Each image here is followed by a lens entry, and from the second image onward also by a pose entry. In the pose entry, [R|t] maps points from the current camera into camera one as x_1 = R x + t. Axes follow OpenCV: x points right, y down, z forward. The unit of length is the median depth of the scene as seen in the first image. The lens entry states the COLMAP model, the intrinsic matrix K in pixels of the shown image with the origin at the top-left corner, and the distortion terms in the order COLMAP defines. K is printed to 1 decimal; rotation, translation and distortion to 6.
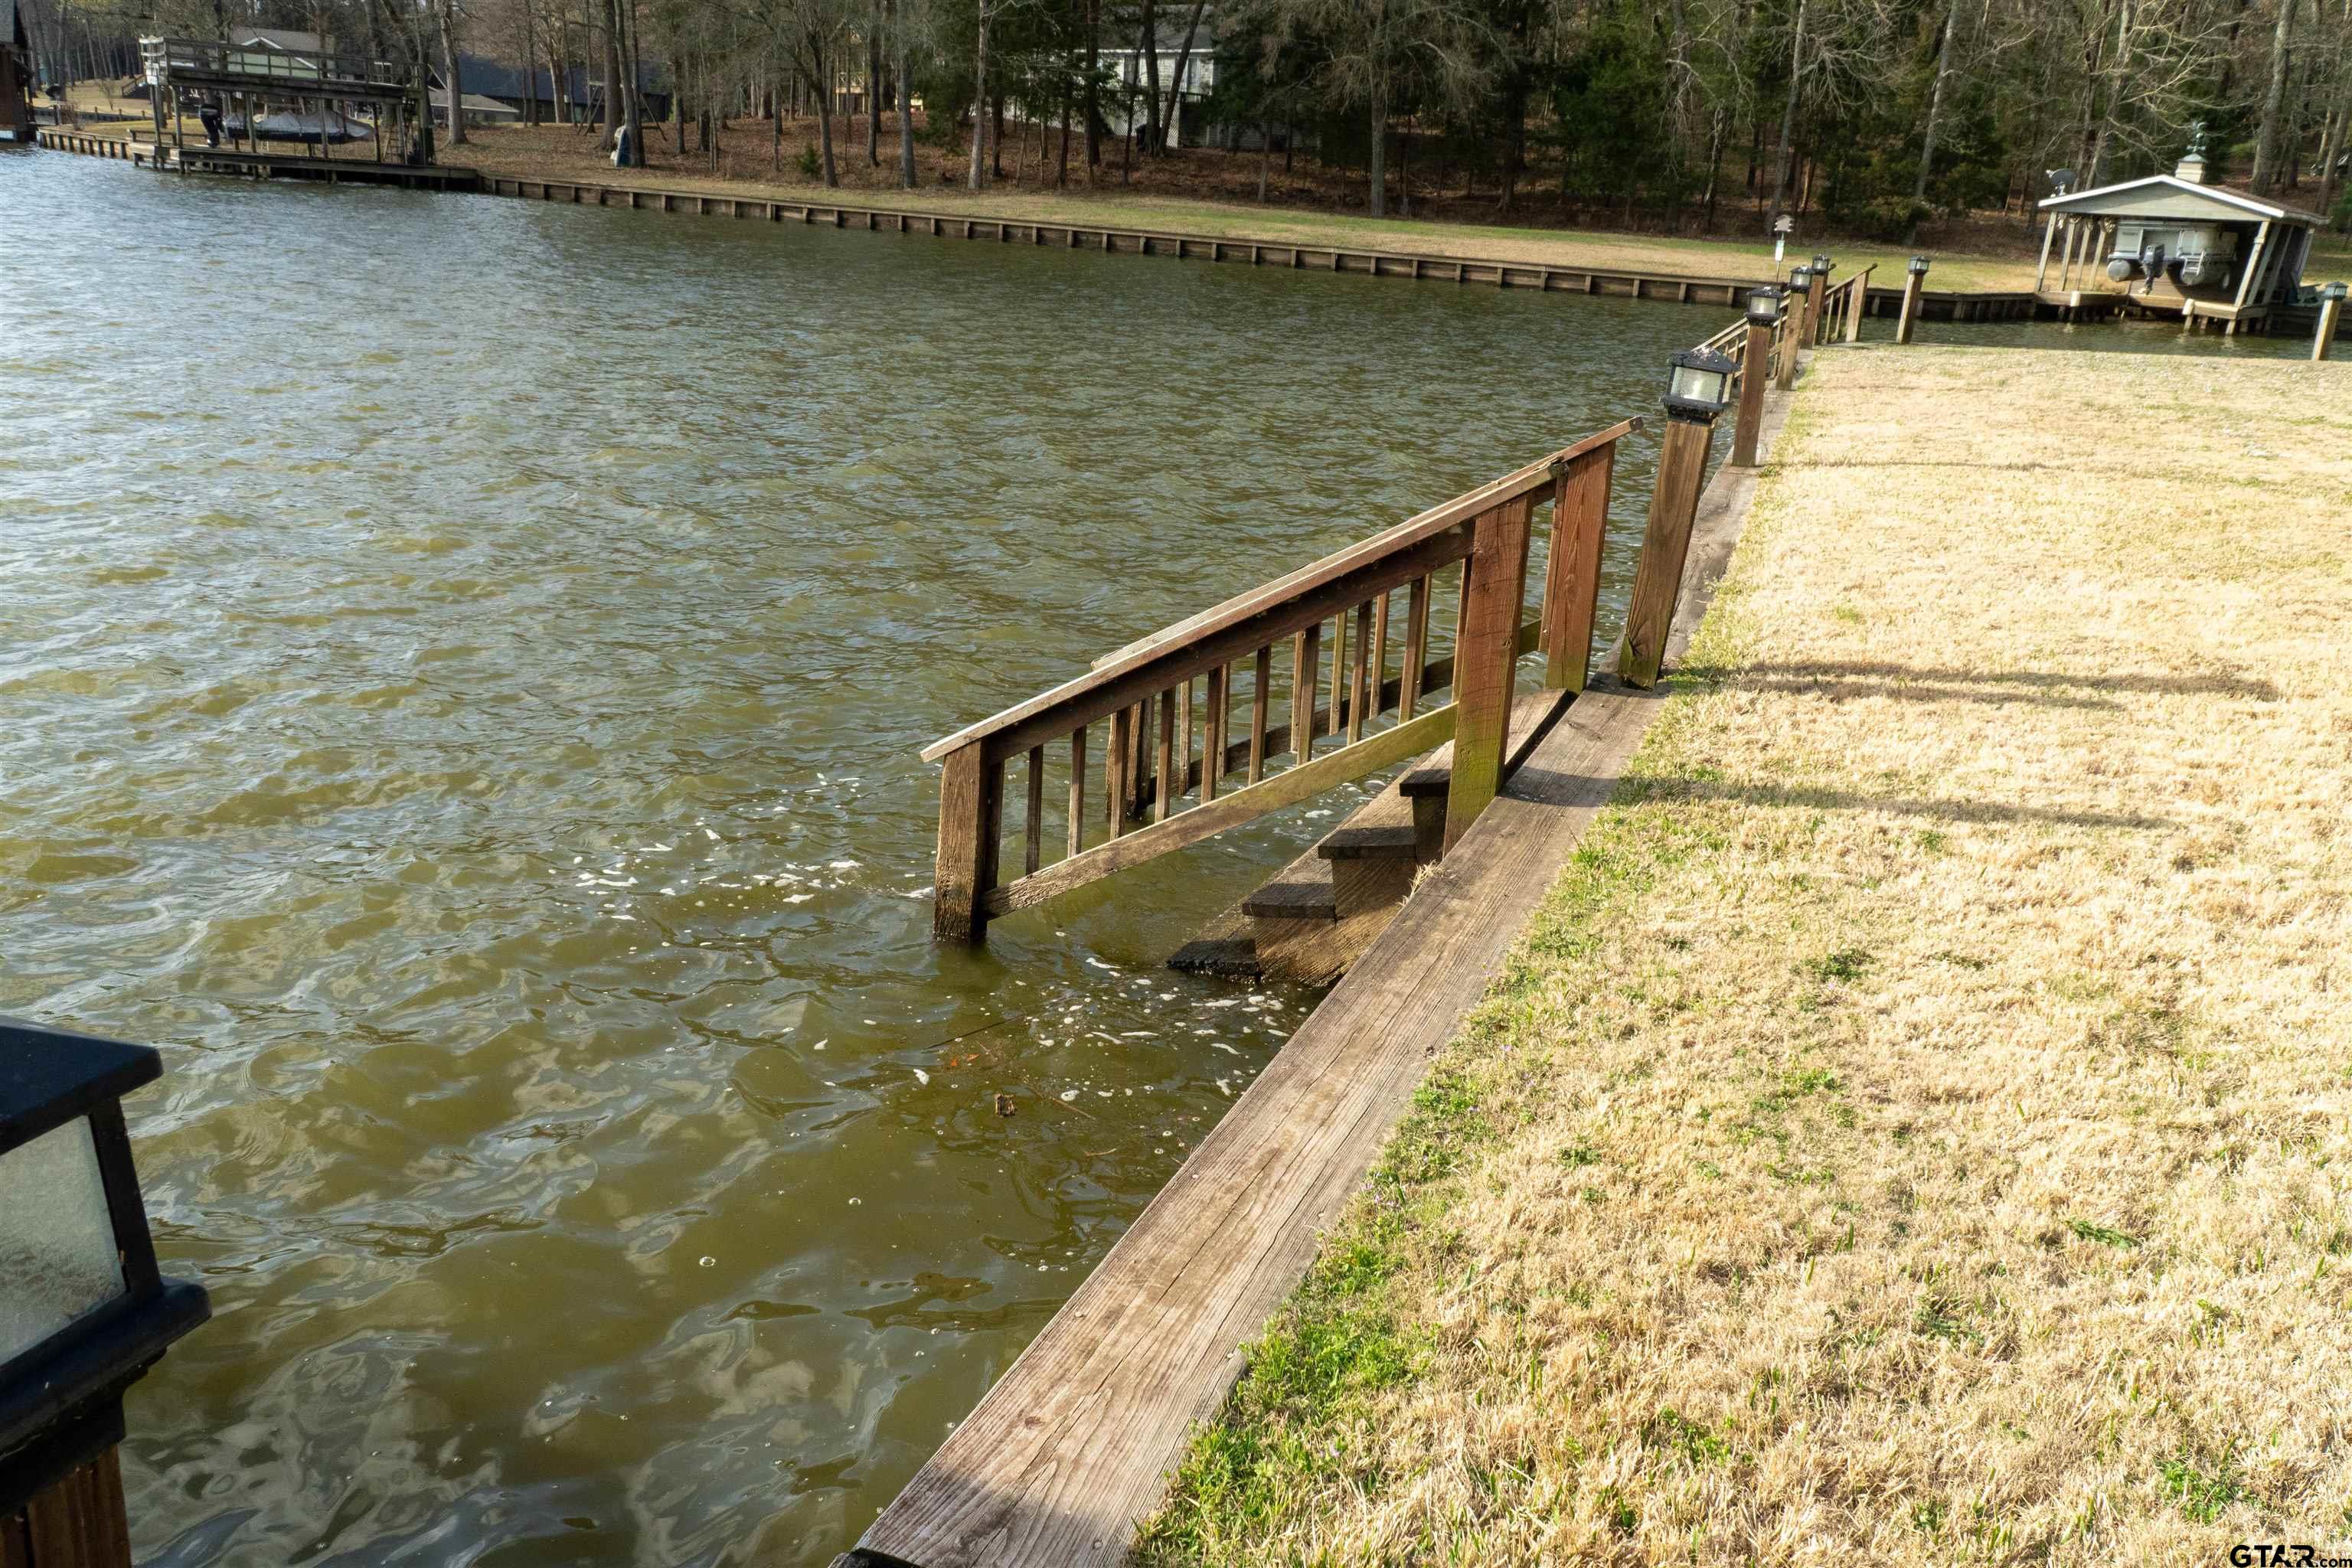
lens RADIAL K [[1961.6, 0, 1176.0], [0, 1961.6, 784.0], [0, 0, 1]] dist [0.025269, 0.000223]
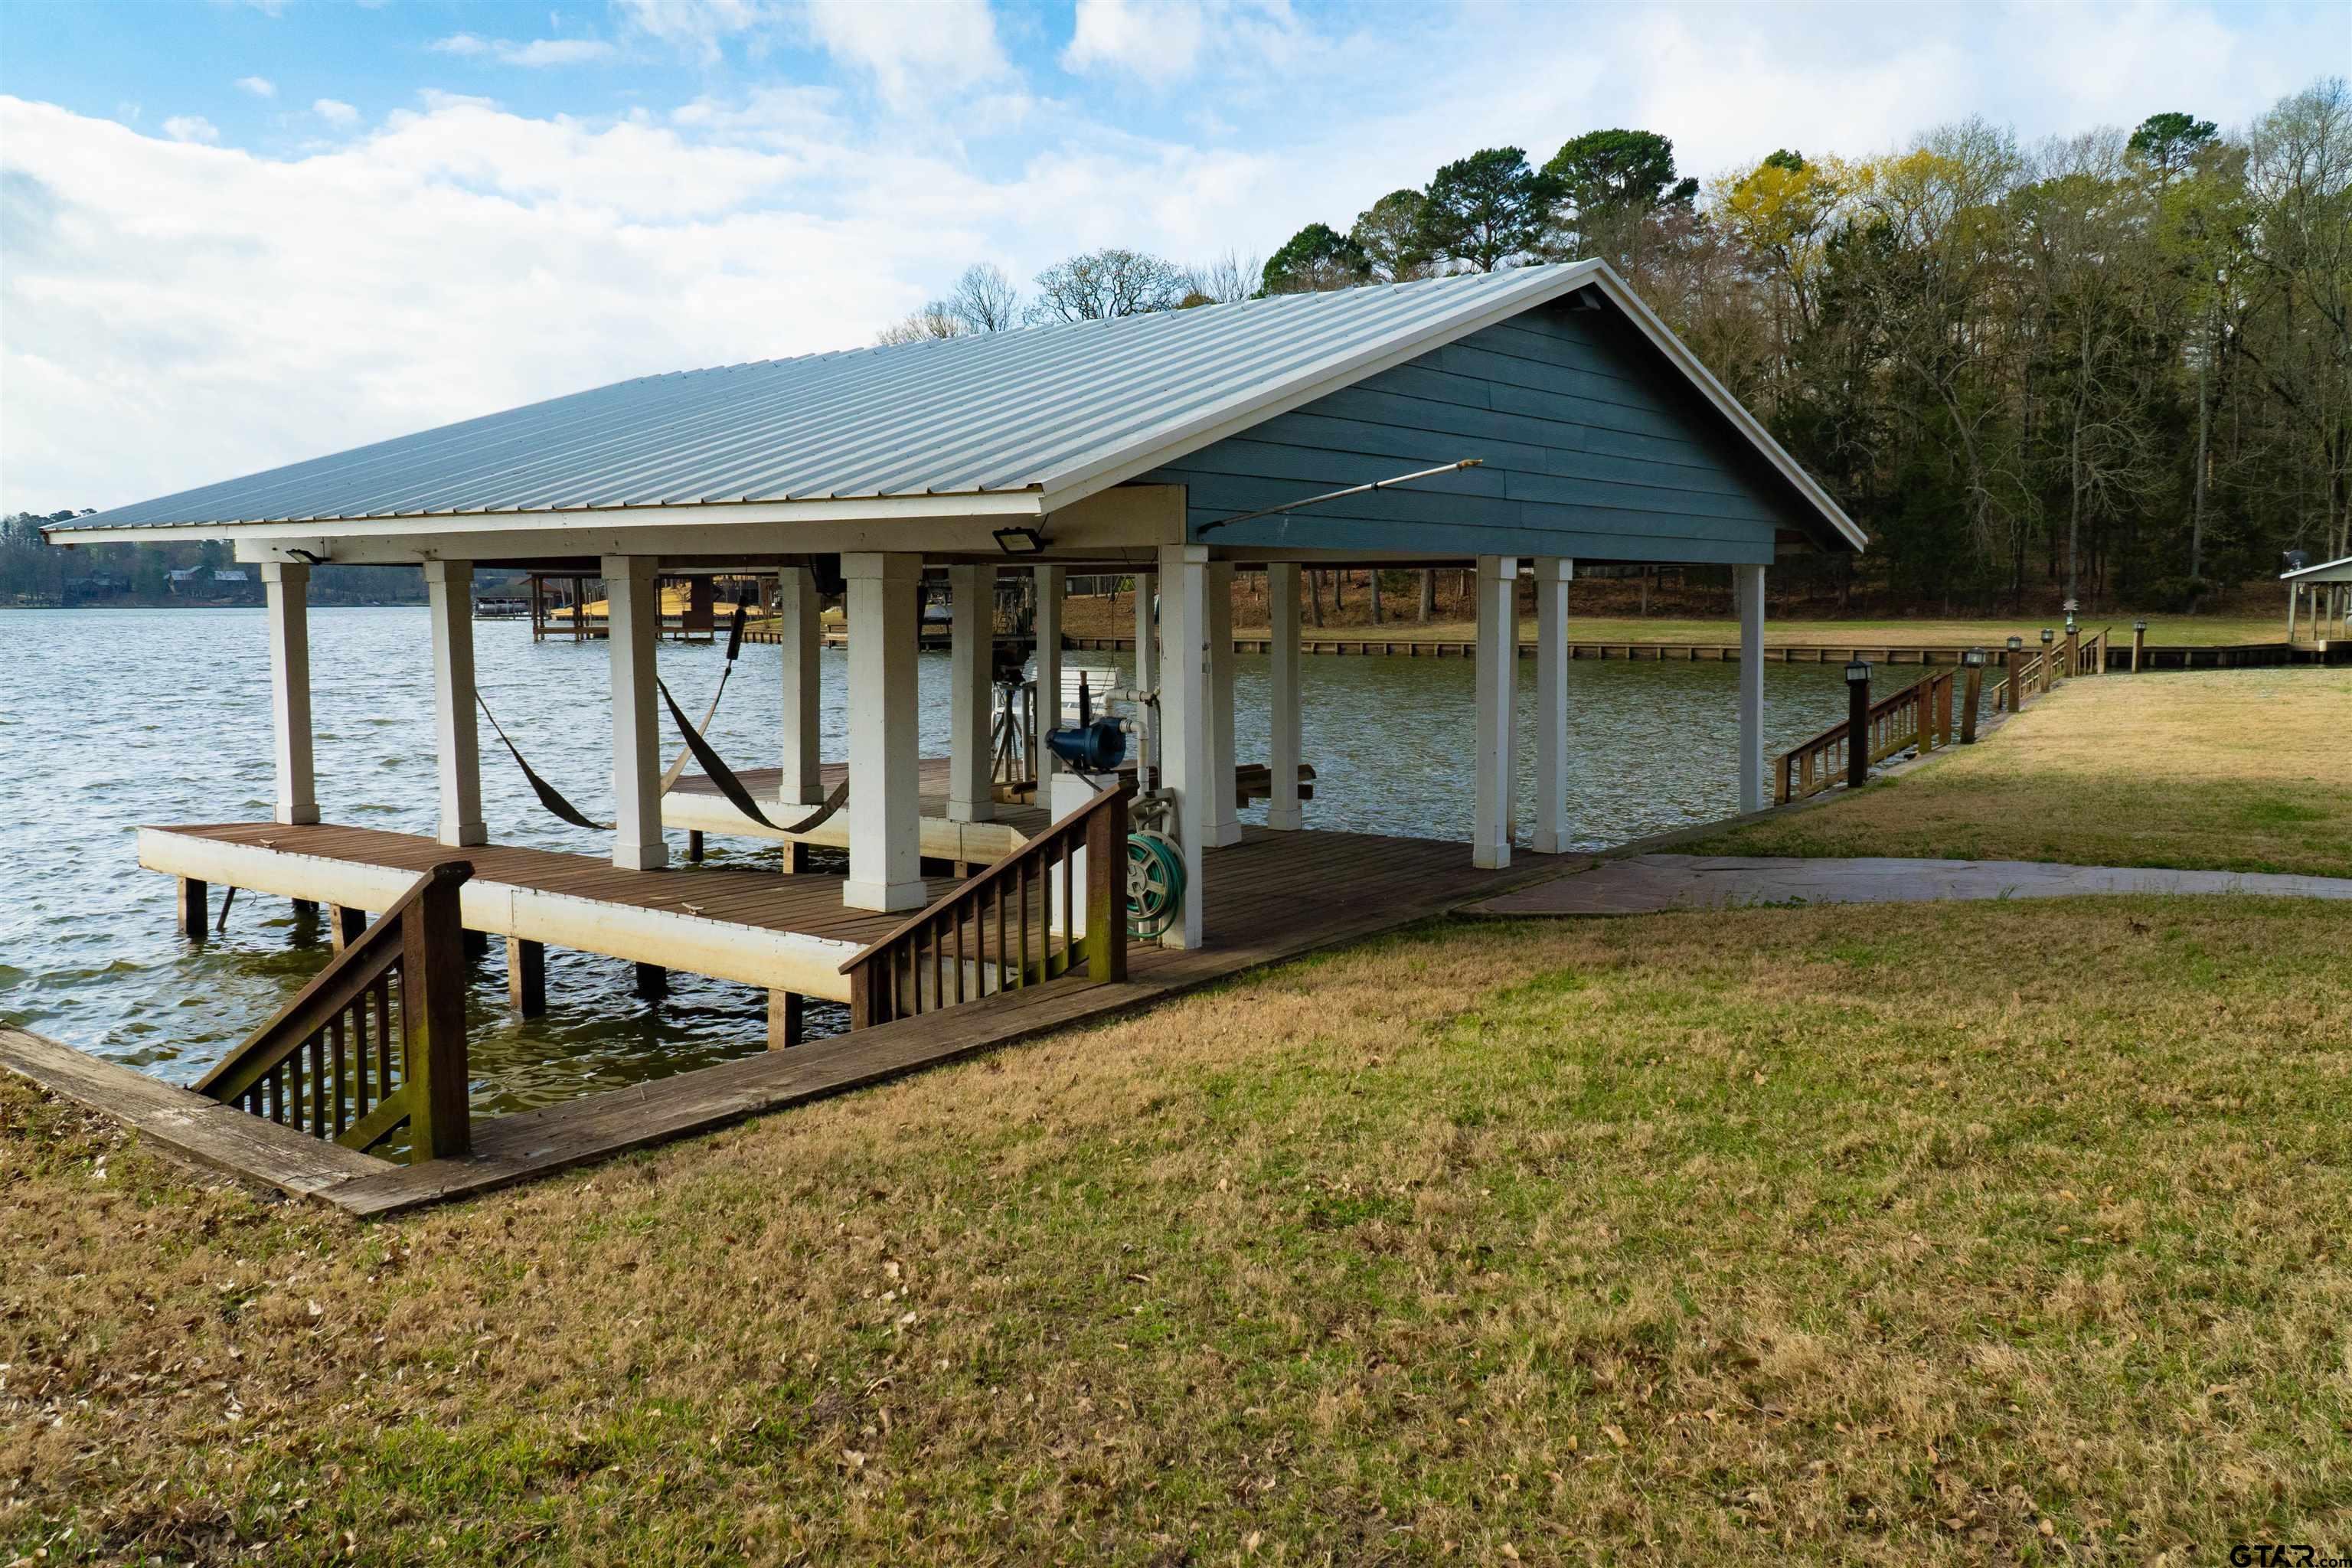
lens RADIAL K [[1841.0, 0, 1176.0], [0, 1841.0, 784.0], [0, 0, 1]] dist [0.002440, -0.001004]
pose [[0.982004, -0.053690, -0.181068, -0.060176], [0.016009, 0.978955, -0.203450, 0.069314], [0.188181, 0.196890, 0.962197, -0.256733]]
